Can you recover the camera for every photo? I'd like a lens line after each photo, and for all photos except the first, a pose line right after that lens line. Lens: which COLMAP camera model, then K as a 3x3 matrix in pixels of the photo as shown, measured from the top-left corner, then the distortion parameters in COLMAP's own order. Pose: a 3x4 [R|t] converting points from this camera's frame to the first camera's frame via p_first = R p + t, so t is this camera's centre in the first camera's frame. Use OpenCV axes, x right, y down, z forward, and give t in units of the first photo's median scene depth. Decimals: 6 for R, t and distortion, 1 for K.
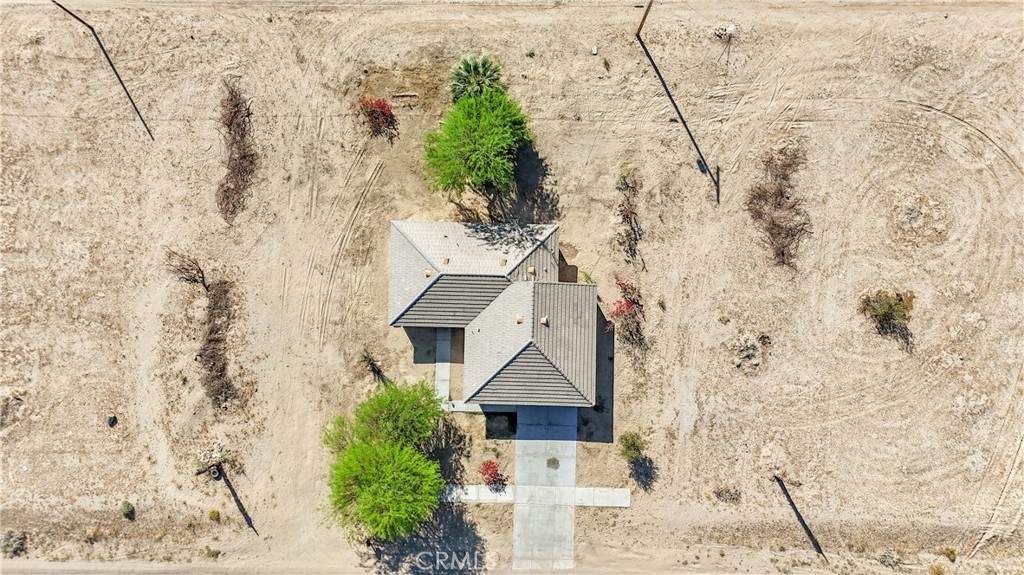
lens RADIAL K [[747.6, 0, 512.0], [0, 747.6, 287.5], [0, 0, 1]] dist [0.084992, -0.088254]
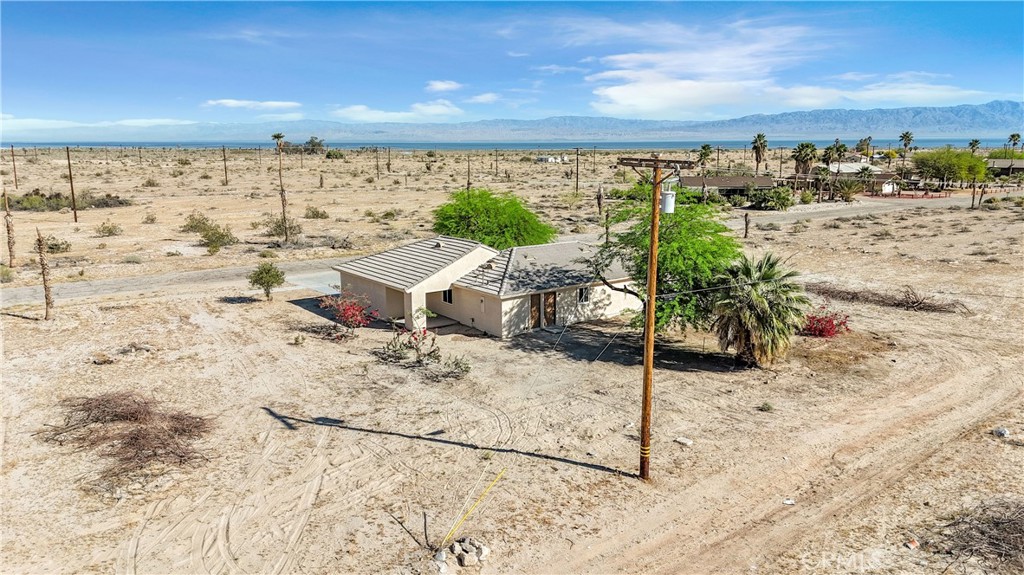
lens RADIAL K [[747.6, 0, 512.0], [0, 747.6, 287.5], [0, 0, 1]] dist [0.084992, -0.088254]
pose [[-0.781508, 0.118539, -0.612531, 0.444712], [-0.623625, -0.119515, 0.772534, -0.582762], [0.018368, 0.985731, 0.167326, 0.851836]]
